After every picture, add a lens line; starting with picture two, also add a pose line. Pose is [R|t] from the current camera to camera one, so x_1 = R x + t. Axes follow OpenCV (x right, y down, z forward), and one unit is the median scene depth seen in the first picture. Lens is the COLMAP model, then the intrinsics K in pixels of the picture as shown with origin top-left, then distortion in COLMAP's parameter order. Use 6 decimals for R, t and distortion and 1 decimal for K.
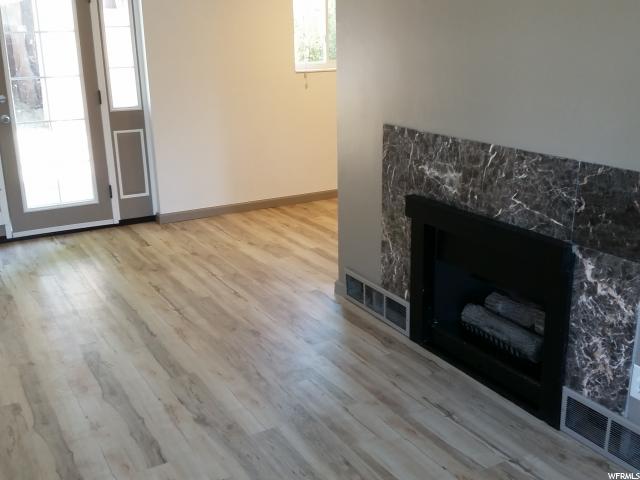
lens RADIAL K [[682.7, 0, 320.0], [0, 682.7, 240.0], [0, 0, 1]] dist [0.184565, -0.439945]
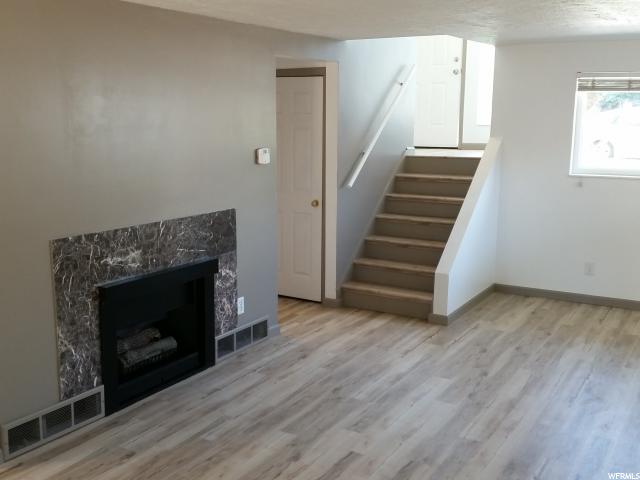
lens RADIAL K [[682.7, 0, 320.0], [0, 682.7, 240.0], [0, 0, 1]] dist [0.184565, -0.439945]
pose [[-0.479953, -0.151281, 0.864152, -1.137107], [0.257834, 0.917195, 0.303769, -0.436539], [-0.838550, 0.368603, -0.401205, 1.241413]]
